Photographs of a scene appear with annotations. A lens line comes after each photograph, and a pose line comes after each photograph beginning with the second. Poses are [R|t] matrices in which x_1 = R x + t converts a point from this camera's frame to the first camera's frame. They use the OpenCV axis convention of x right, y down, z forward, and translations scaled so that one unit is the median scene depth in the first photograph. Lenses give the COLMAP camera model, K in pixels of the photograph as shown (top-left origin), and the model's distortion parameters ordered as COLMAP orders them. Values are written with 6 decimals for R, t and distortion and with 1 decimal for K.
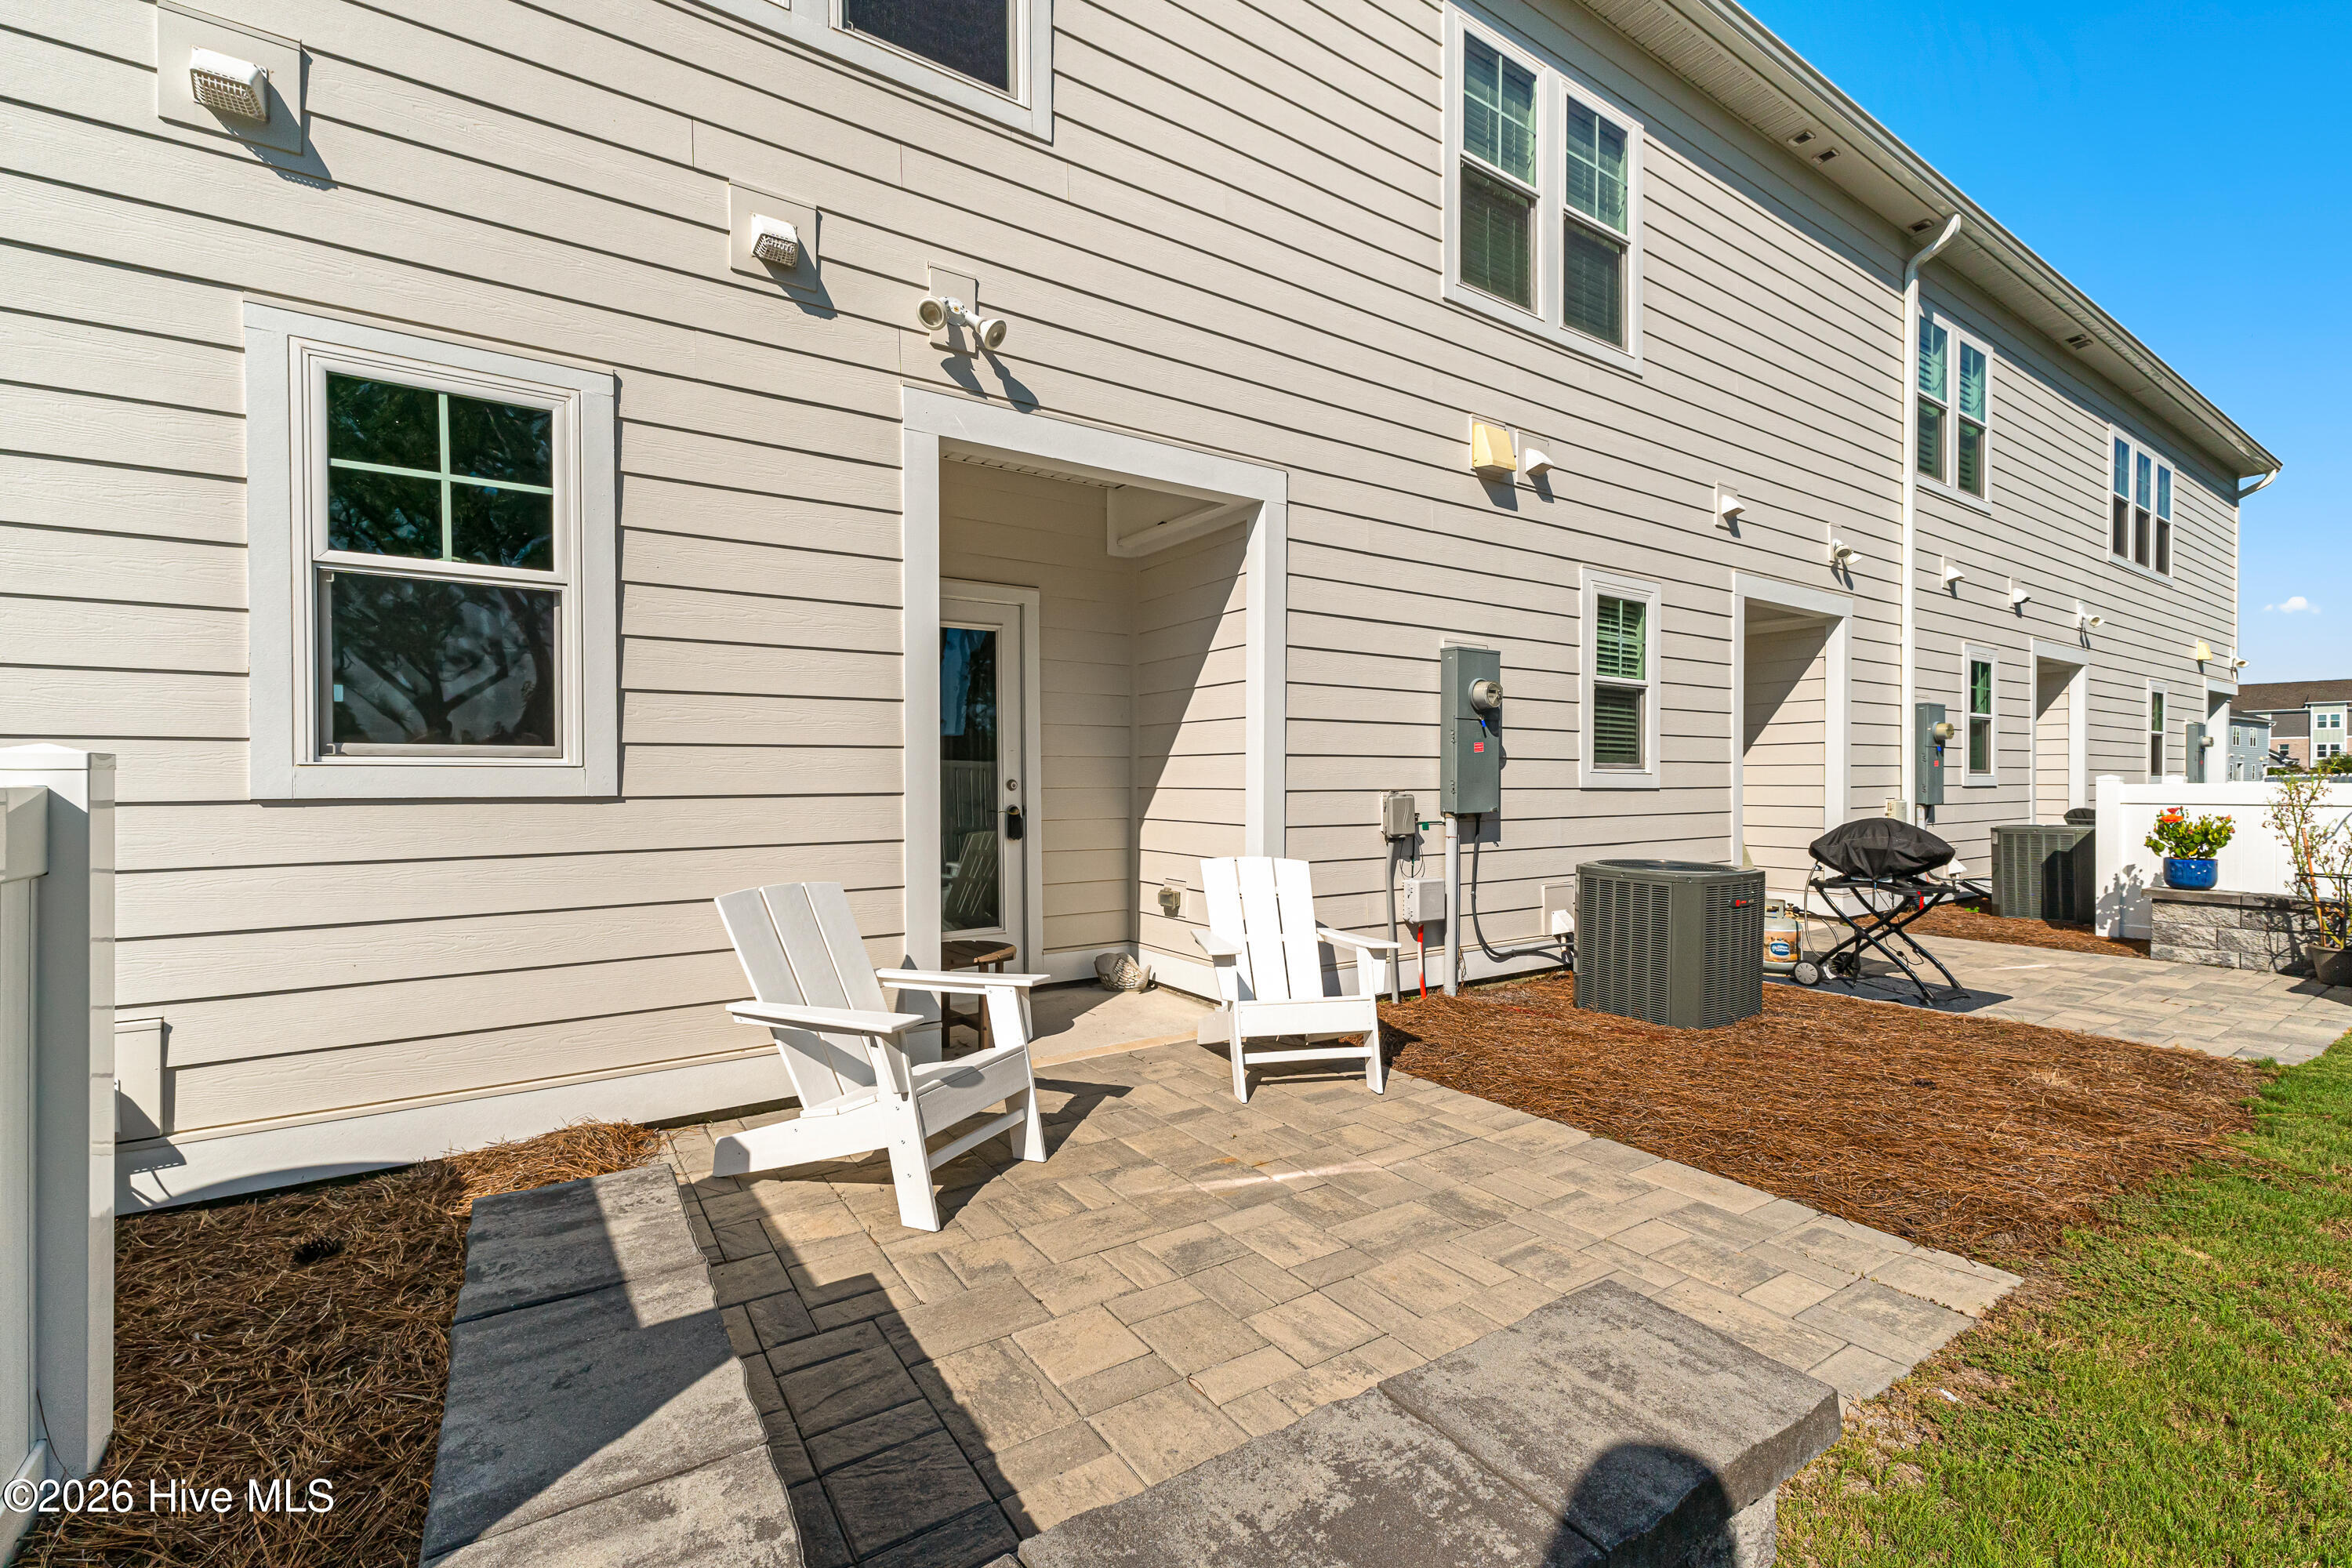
lens RADIAL K [[978.2, 0, 1169.2], [0, 978.2, 785.0], [0, 0, 1]] dist [0.005316, 0.000735]
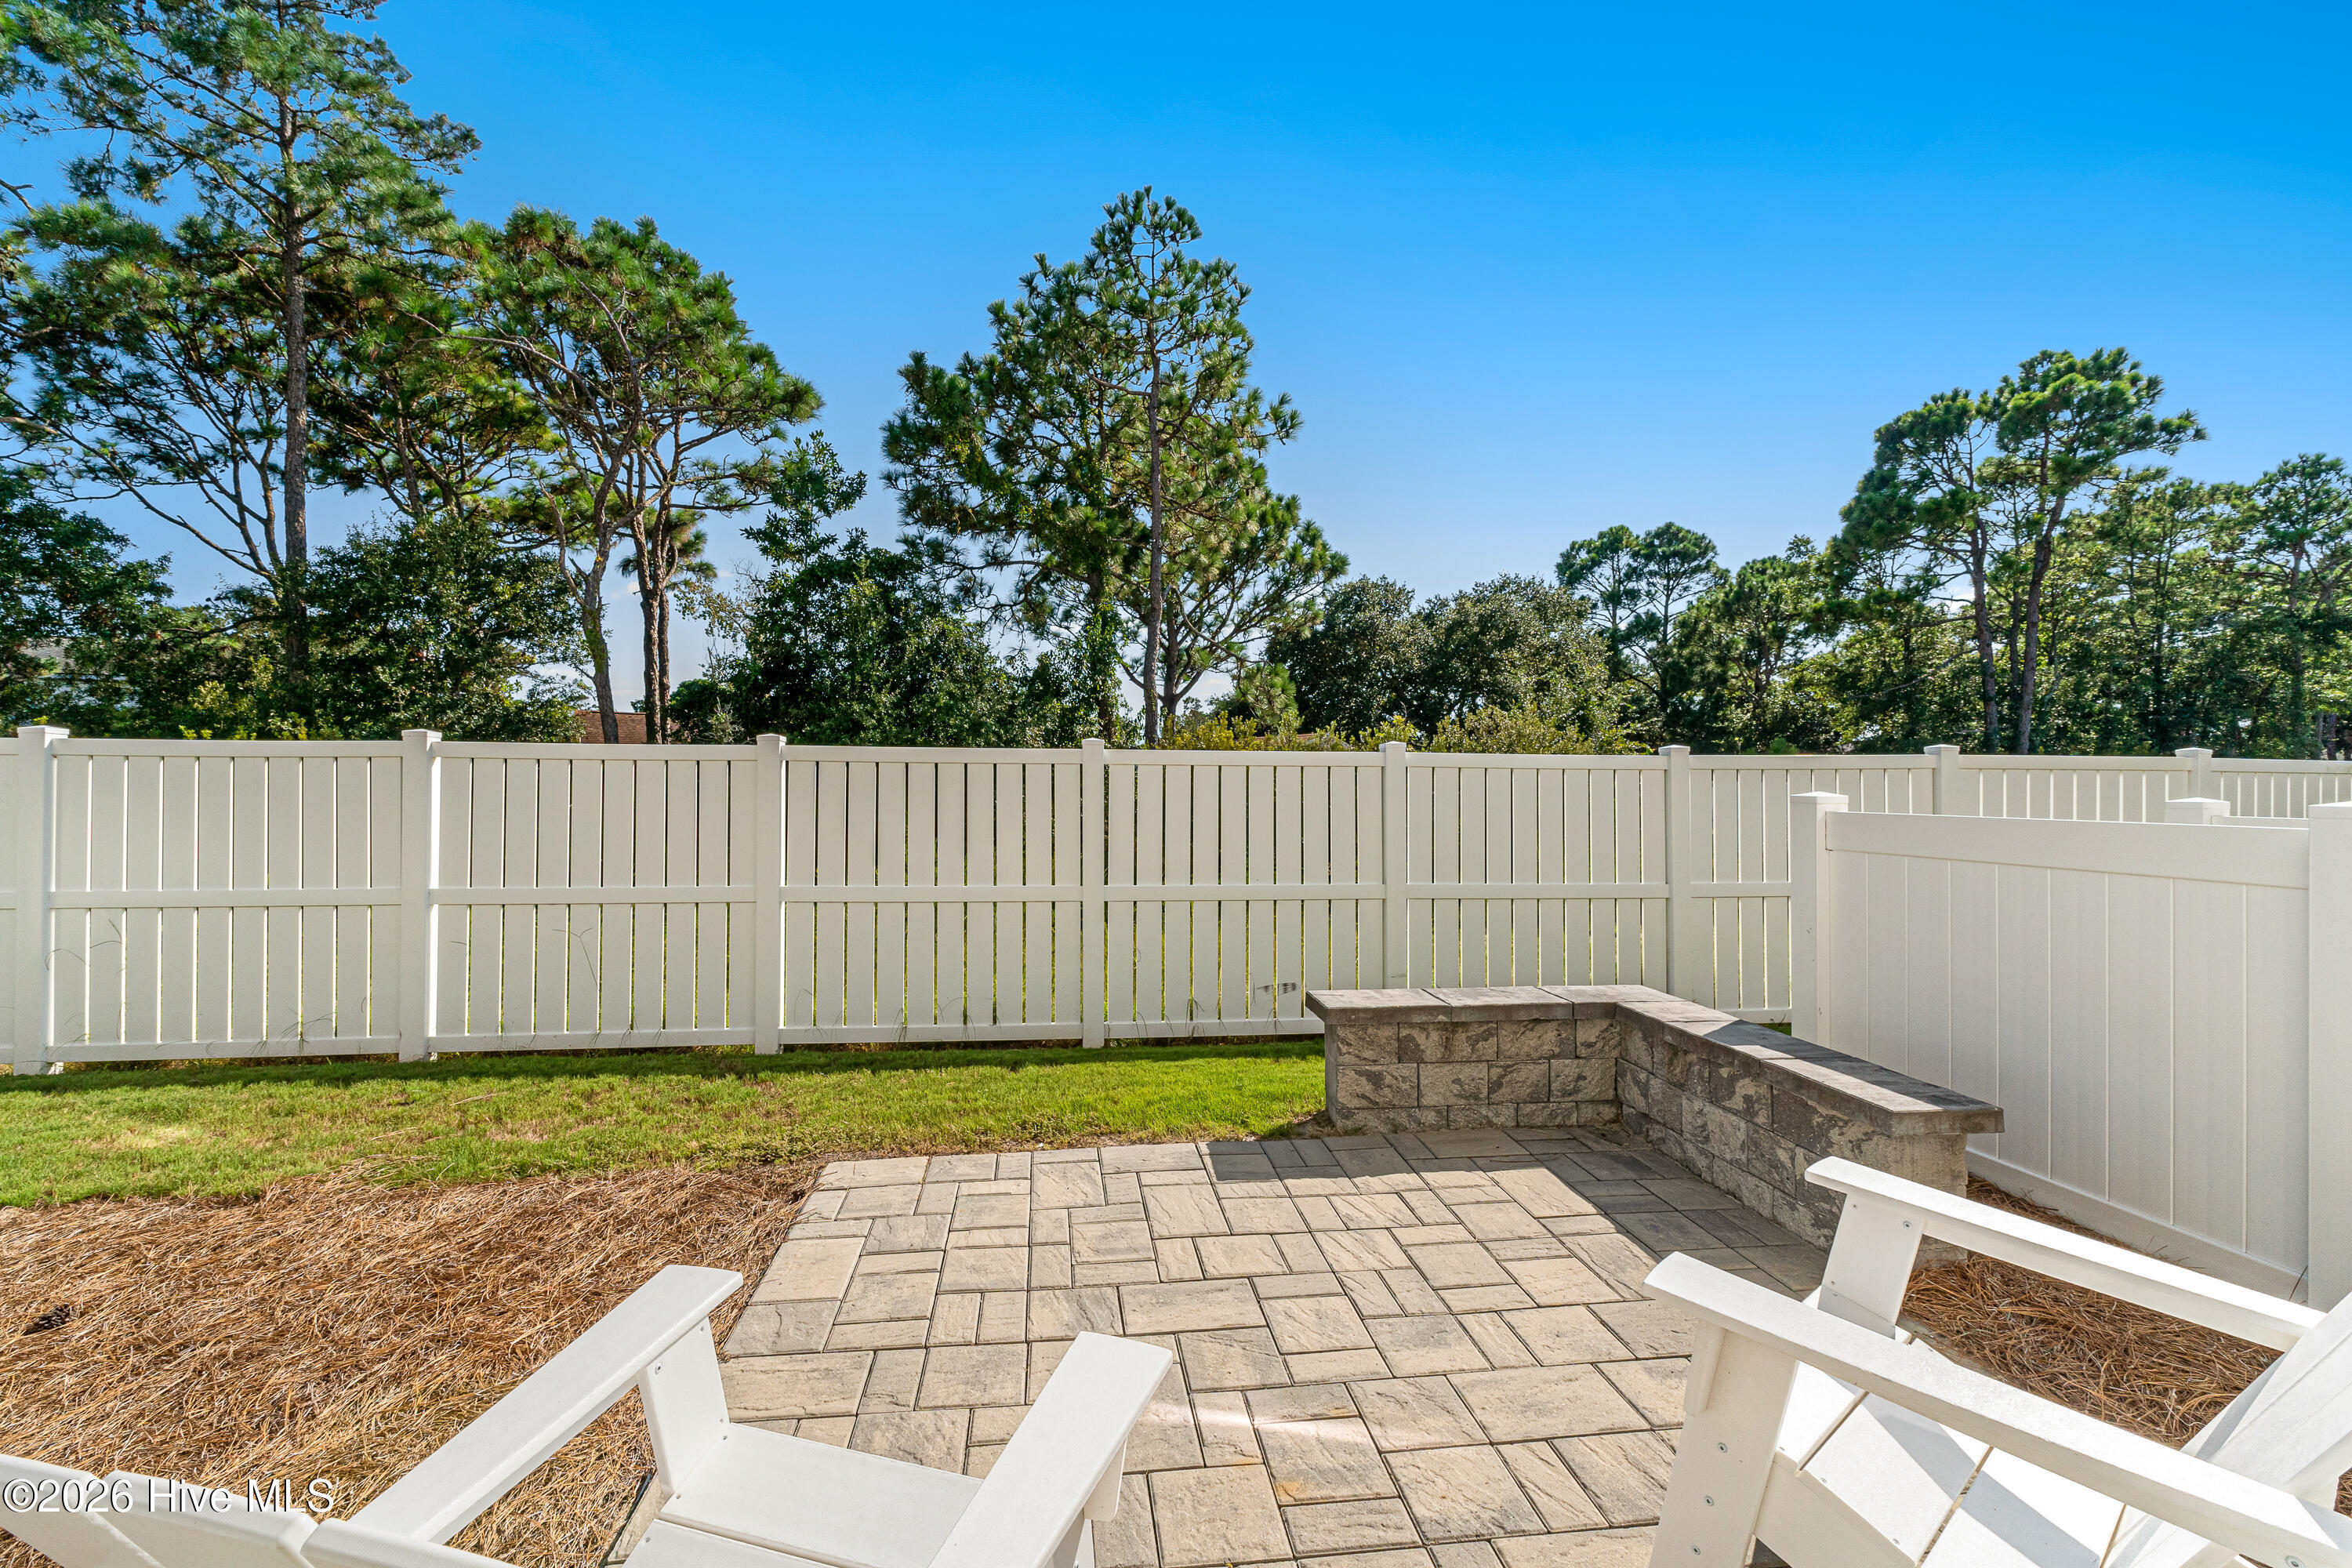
lens RADIAL K [[974.7, 0, 1172.9], [0, 974.7, 779.3], [0, 0, 1]] dist [0.003823, 0.000084]
pose [[-0.895984, -0.007930, 0.444016, -0.075217], [-0.005490, 0.999962, 0.006782, -0.021059], [-0.444053, 0.003639, -0.895993, 0.890560]]
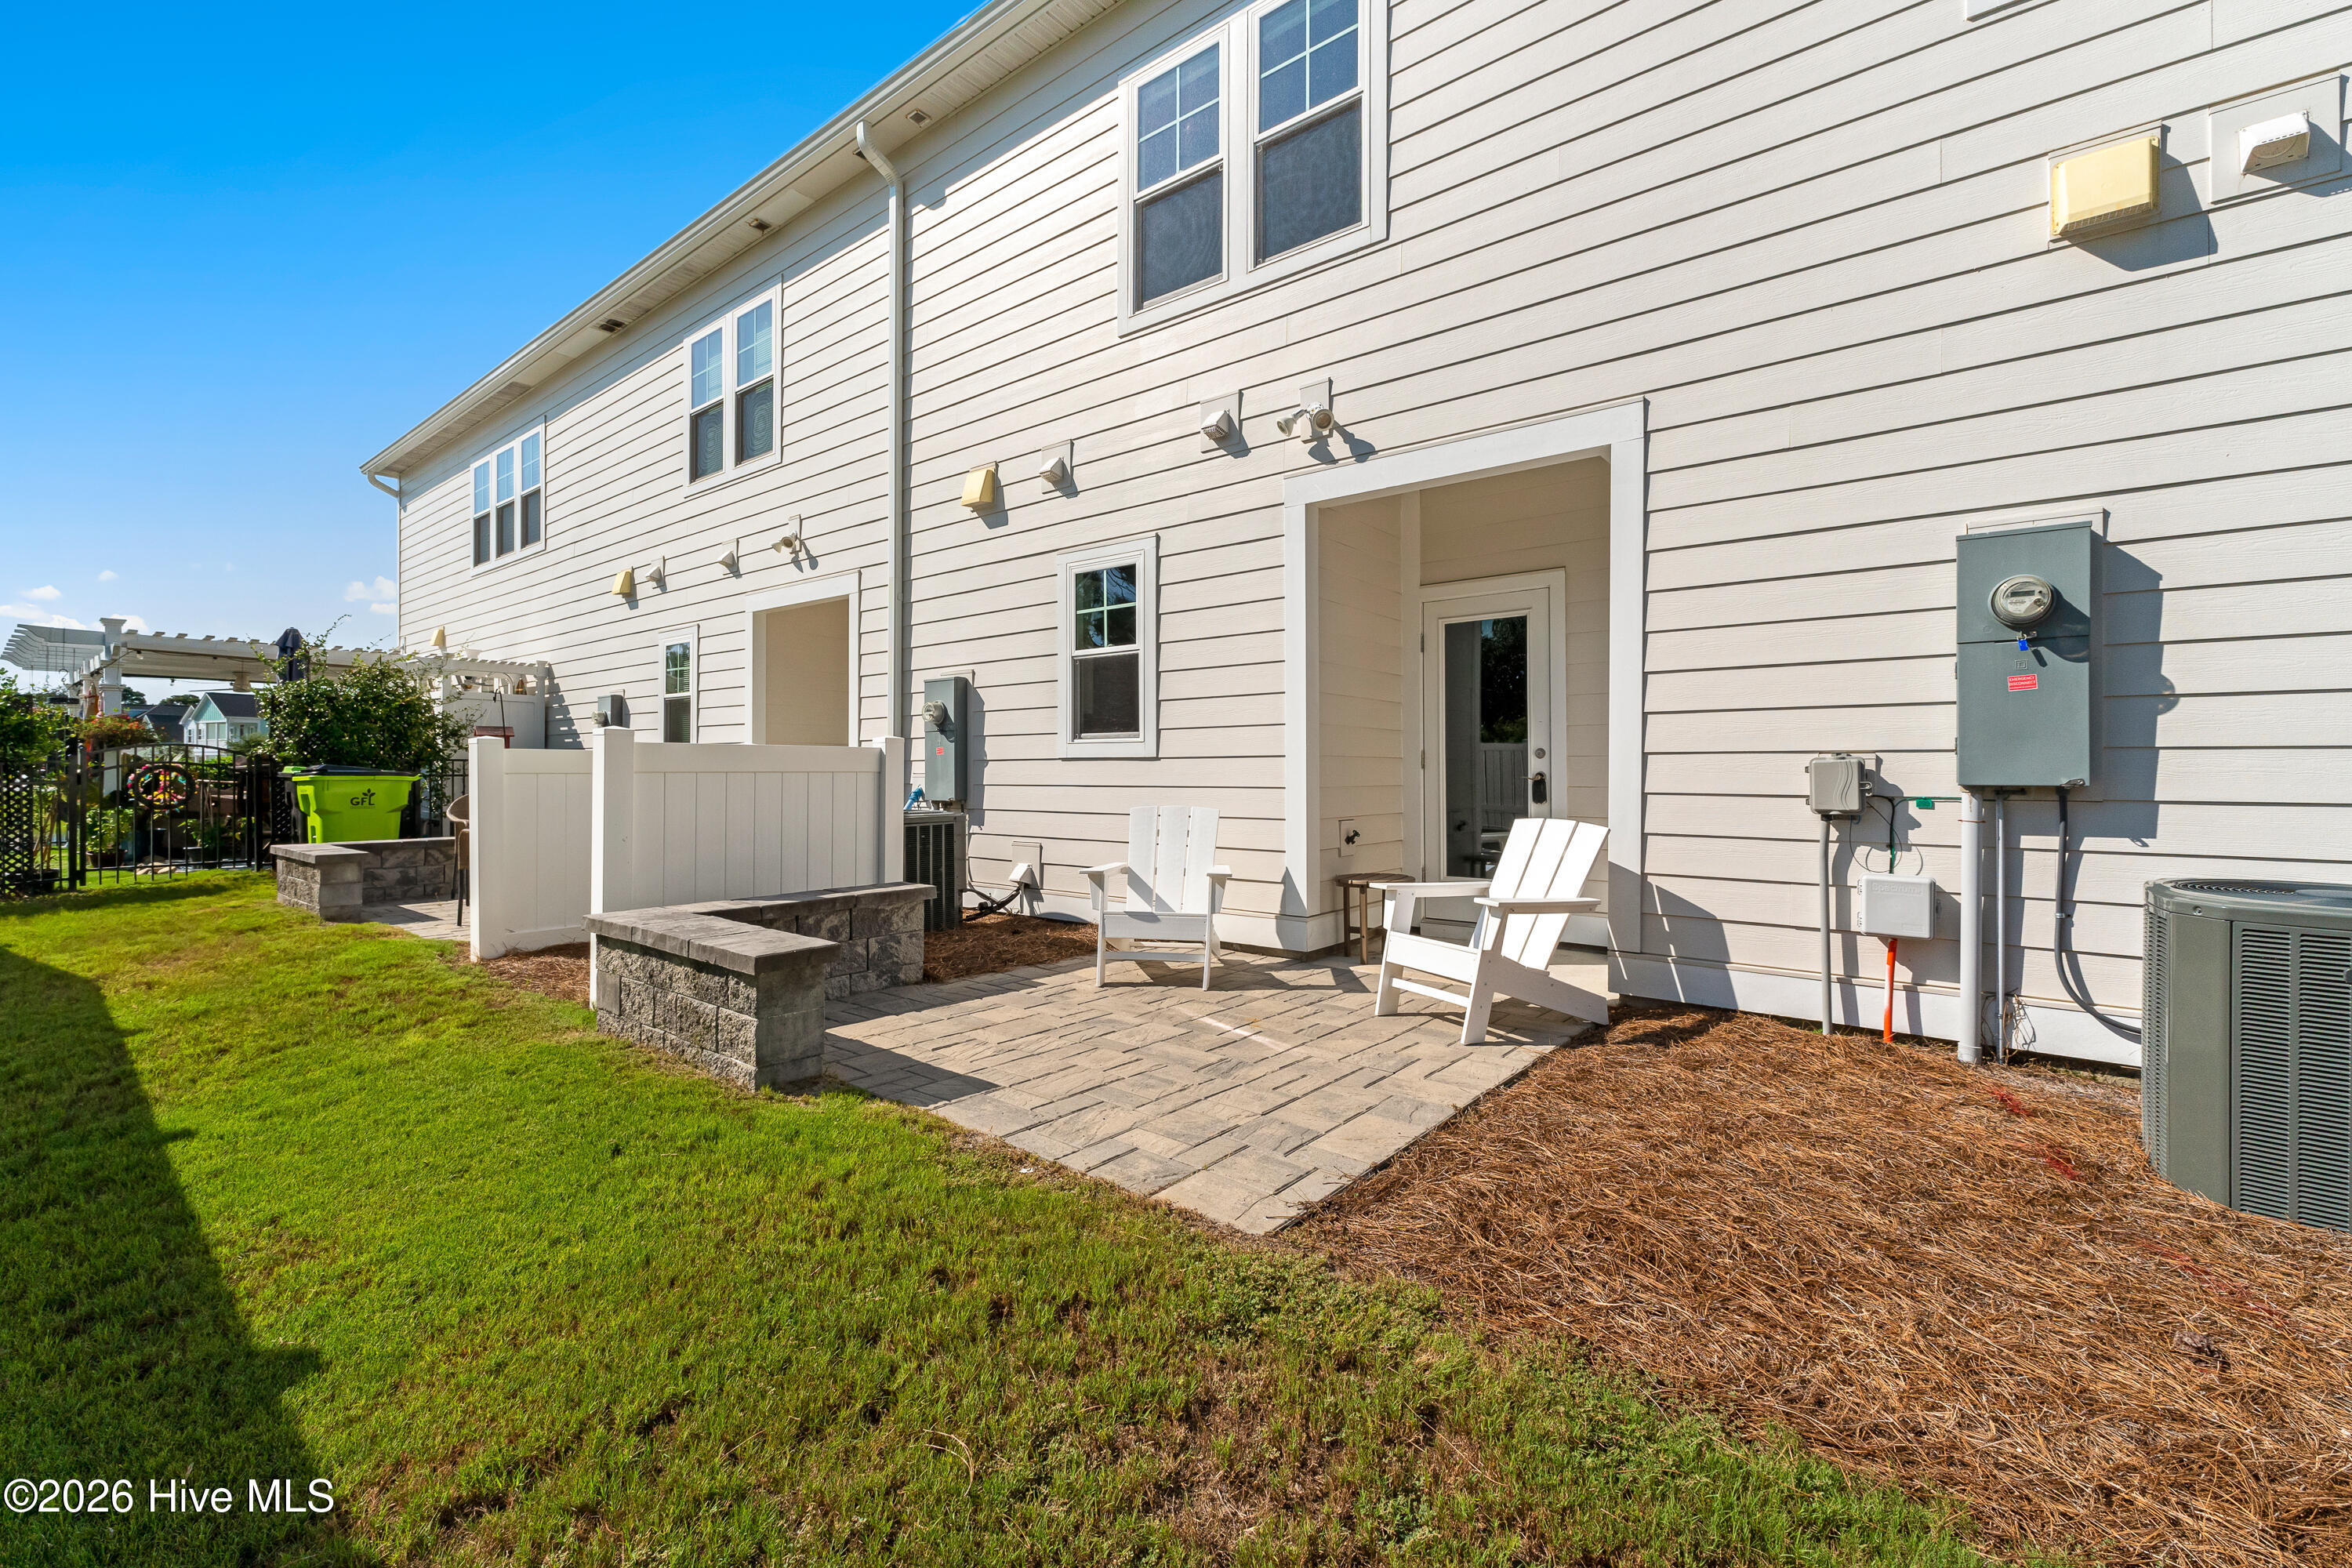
lens RADIAL K [[1003.1, 0, 1176.3], [0, 1003.1, 770.3], [0, 0, 1]] dist [0.004156, 0.000119]
pose [[0.293123, -0.000114, -0.956075, 0.782626], [-0.009740, 0.999948, -0.003106, 0.025709], [0.956025, 0.010222, 0.293107, 0.282250]]
